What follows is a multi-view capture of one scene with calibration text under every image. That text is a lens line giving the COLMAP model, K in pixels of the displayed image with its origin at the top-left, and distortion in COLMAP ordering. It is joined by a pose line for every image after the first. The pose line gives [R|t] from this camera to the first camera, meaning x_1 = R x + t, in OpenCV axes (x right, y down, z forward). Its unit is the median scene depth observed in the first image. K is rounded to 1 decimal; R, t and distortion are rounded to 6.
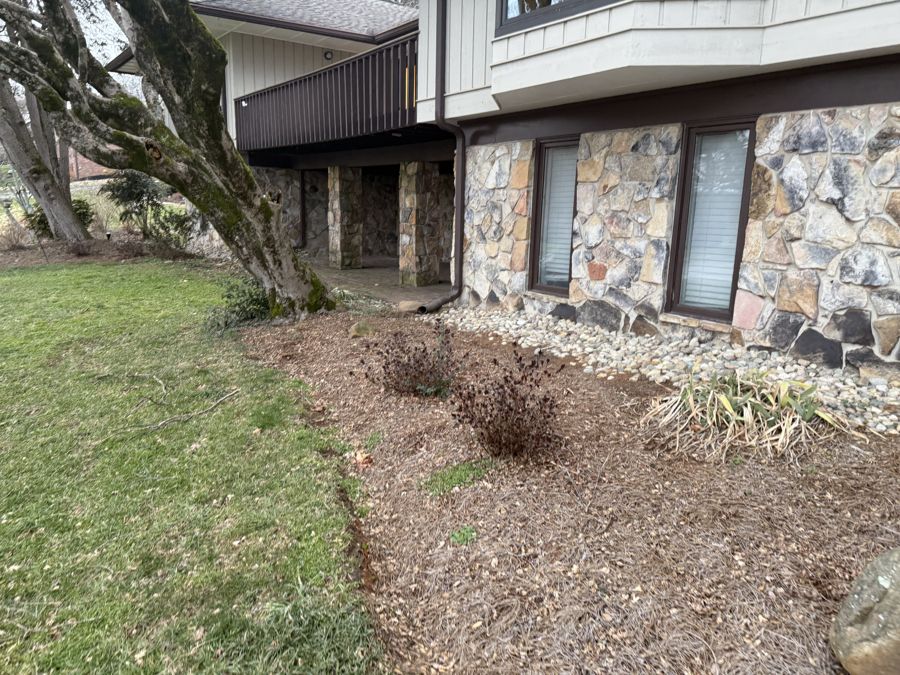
lens RADIAL K [[645.9, 0, 450.0], [0, 645.9, 337.5], [0, 0, 1]] dist [0.108768, -0.146233]
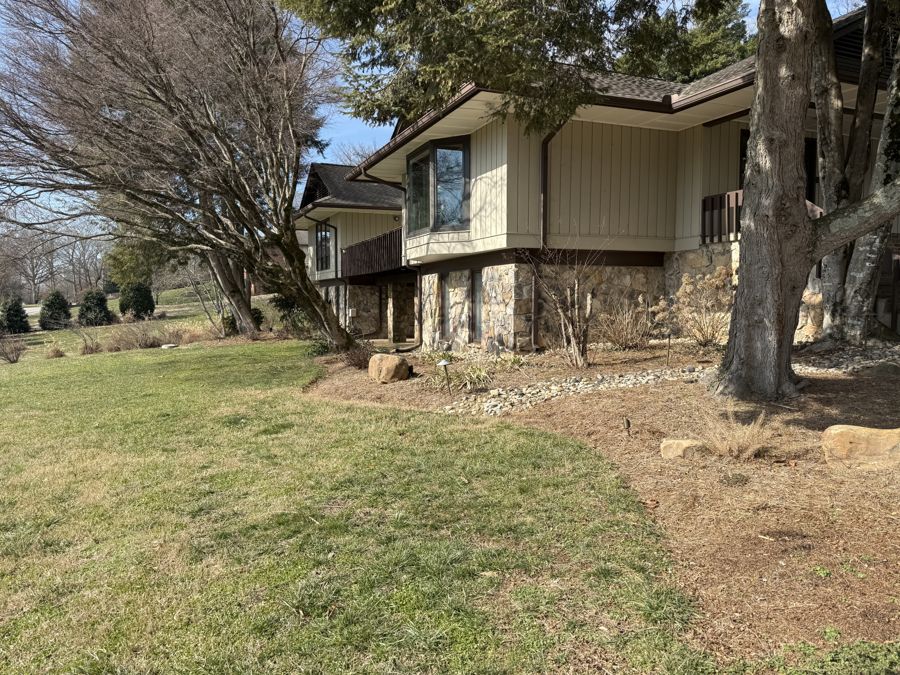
lens RADIAL K [[645.9, 0, 450.0], [0, 645.9, 337.5], [0, 0, 1]] dist [0.108768, -0.146233]
pose [[0.976210, -0.017687, -0.216106, 0.734663], [-0.015807, 0.988210, -0.152284, 0.296370], [0.216252, 0.152077, 0.964421, -1.289867]]
